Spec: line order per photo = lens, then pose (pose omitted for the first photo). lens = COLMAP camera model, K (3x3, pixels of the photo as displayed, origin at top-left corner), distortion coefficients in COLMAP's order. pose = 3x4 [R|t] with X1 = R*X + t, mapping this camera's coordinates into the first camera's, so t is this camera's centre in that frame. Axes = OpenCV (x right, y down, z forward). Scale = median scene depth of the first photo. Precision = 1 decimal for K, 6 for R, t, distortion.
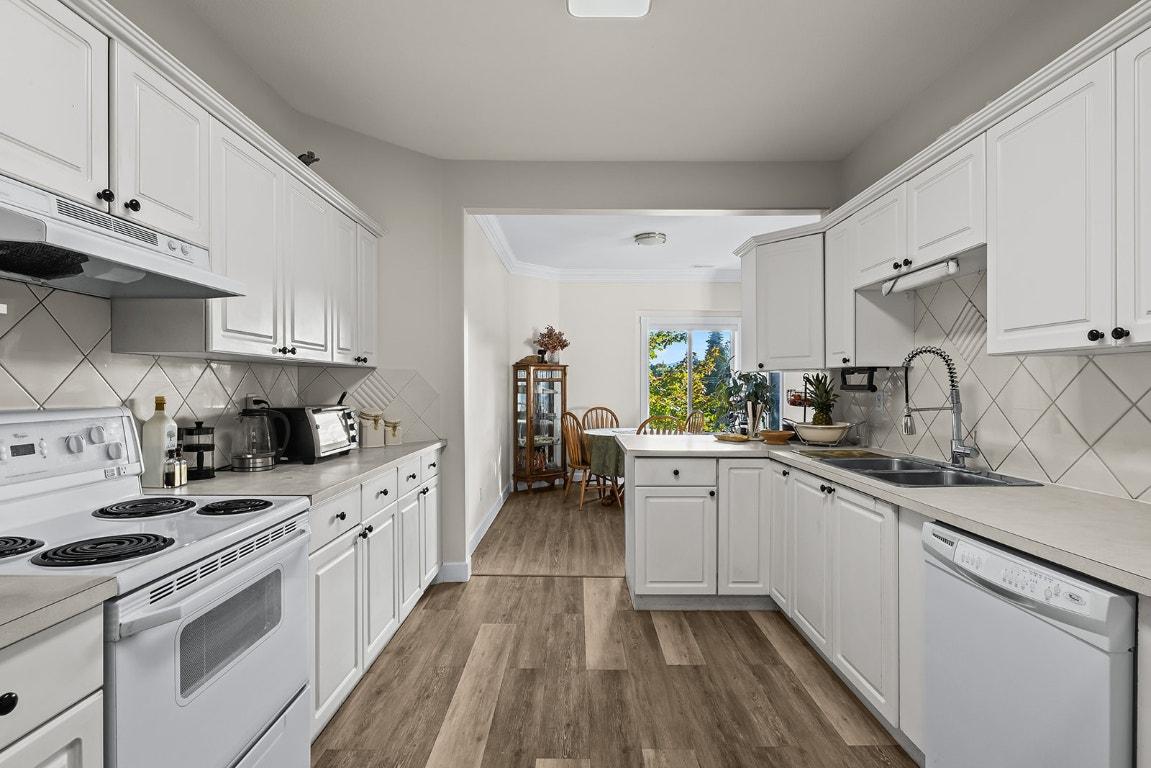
lens RADIAL K [[570.4, 0, 574.1], [0, 570.4, 387.8], [0, 0, 1]] dist [-0.014915, 0.004154]
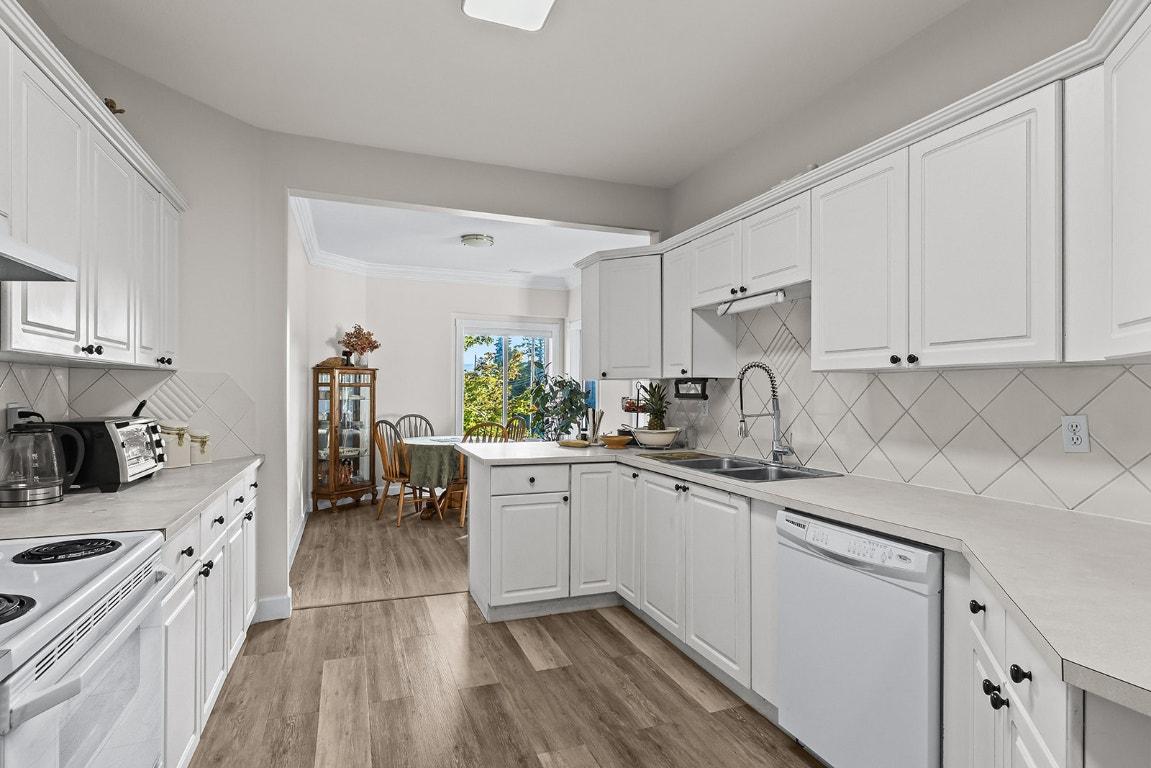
lens RADIAL K [[596.7, 0, 578.3], [0, 596.7, 389.4], [0, 0, 1]] dist [-0.003946, -0.002227]
pose [[0.931286, 0.005454, 0.364247, -0.110493], [-0.003848, 0.999979, -0.005134, -0.005349], [-0.364268, 0.003380, 0.931288, -0.010311]]
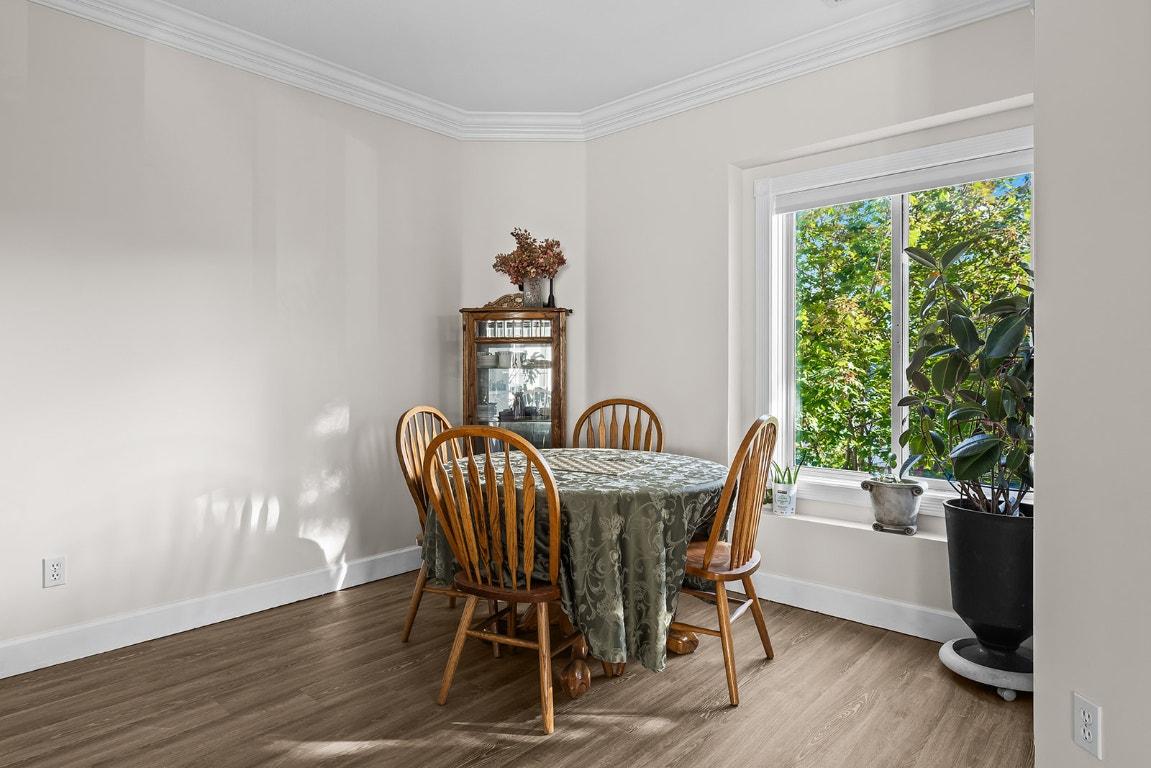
lens RADIAL K [[673.3, 0, 596.3], [0, 673.3, 357.6], [0, 0, 1]] dist [0.003946, -0.004227]
pose [[0.746021, -0.001166, -0.665921, 0.709688], [0.002888, 0.999995, 0.001484, 0.001463], [0.665916, -0.003030, 0.746021, 1.110661]]
